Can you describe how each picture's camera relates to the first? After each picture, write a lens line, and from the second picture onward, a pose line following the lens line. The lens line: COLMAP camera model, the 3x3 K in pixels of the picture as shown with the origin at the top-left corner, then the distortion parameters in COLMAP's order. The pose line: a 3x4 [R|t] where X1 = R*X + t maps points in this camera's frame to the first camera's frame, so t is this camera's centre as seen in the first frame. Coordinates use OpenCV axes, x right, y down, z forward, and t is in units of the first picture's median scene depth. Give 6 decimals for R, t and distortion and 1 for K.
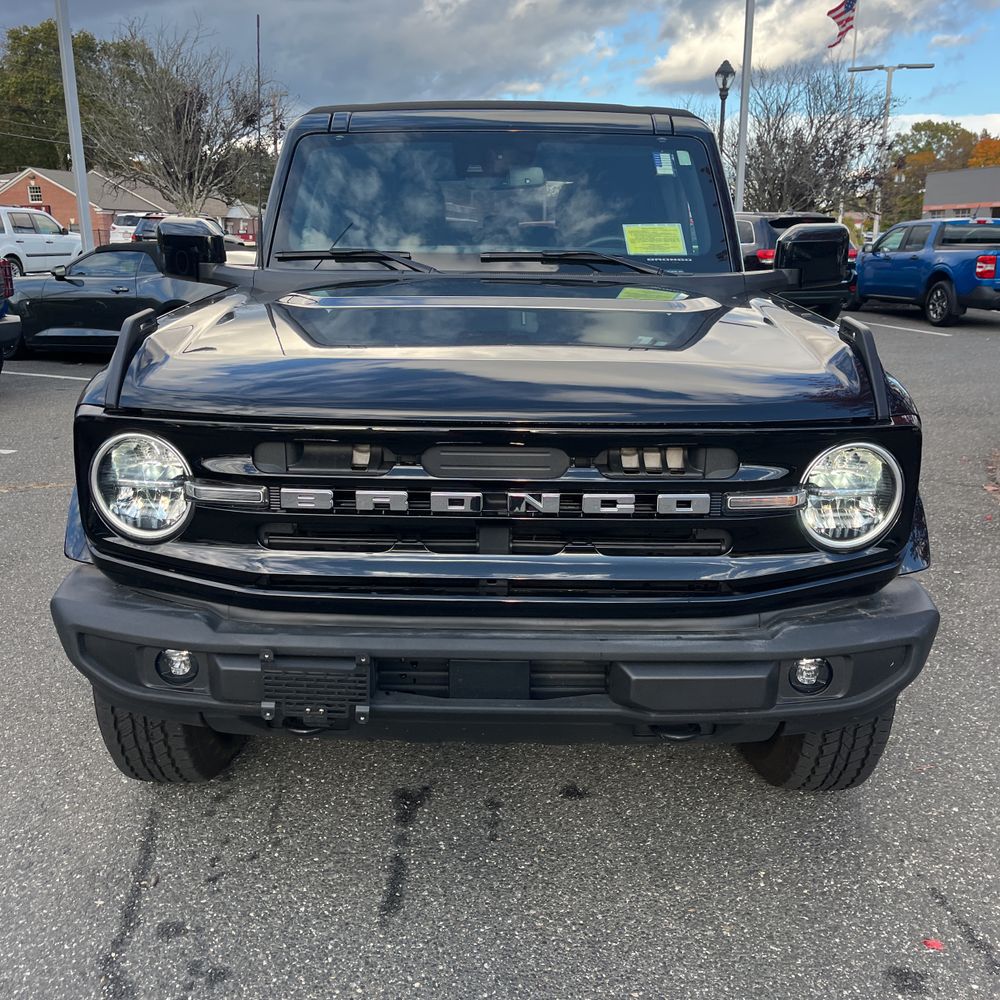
lens RADIAL K [[1022.3, 0, 490.3], [0, 1022.3, 503.0], [0, 0, 1]] dist [0.011565, 0.000000]
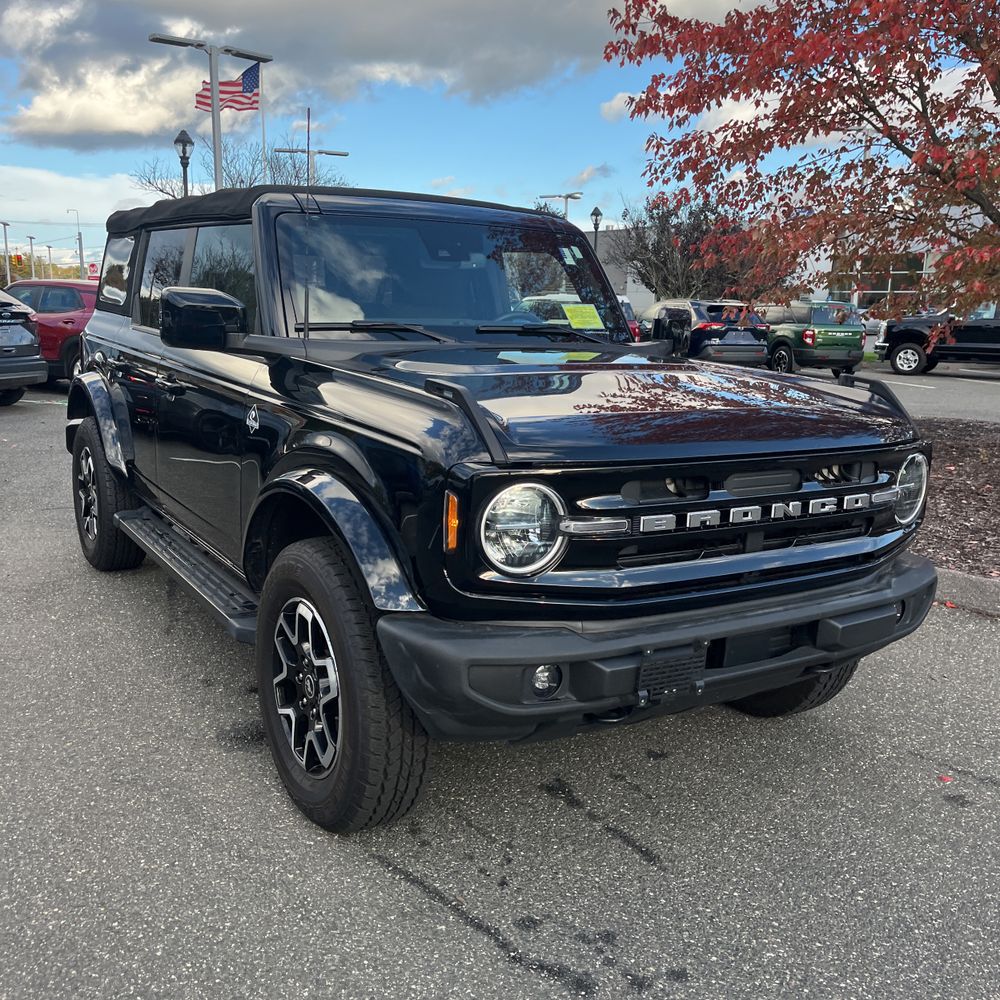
lens RADIAL K [[1022.3, 0, 506.7], [0, 1022.3, 496.4], [0, 0, 1]] dist [0.011565, 0.000000]
pose [[0.836838, -0.081002, 0.541425, -0.131474], [0.115109, 0.992919, -0.029365, -0.002788], [-0.535213, 0.086896, 0.840236, 0.003937]]
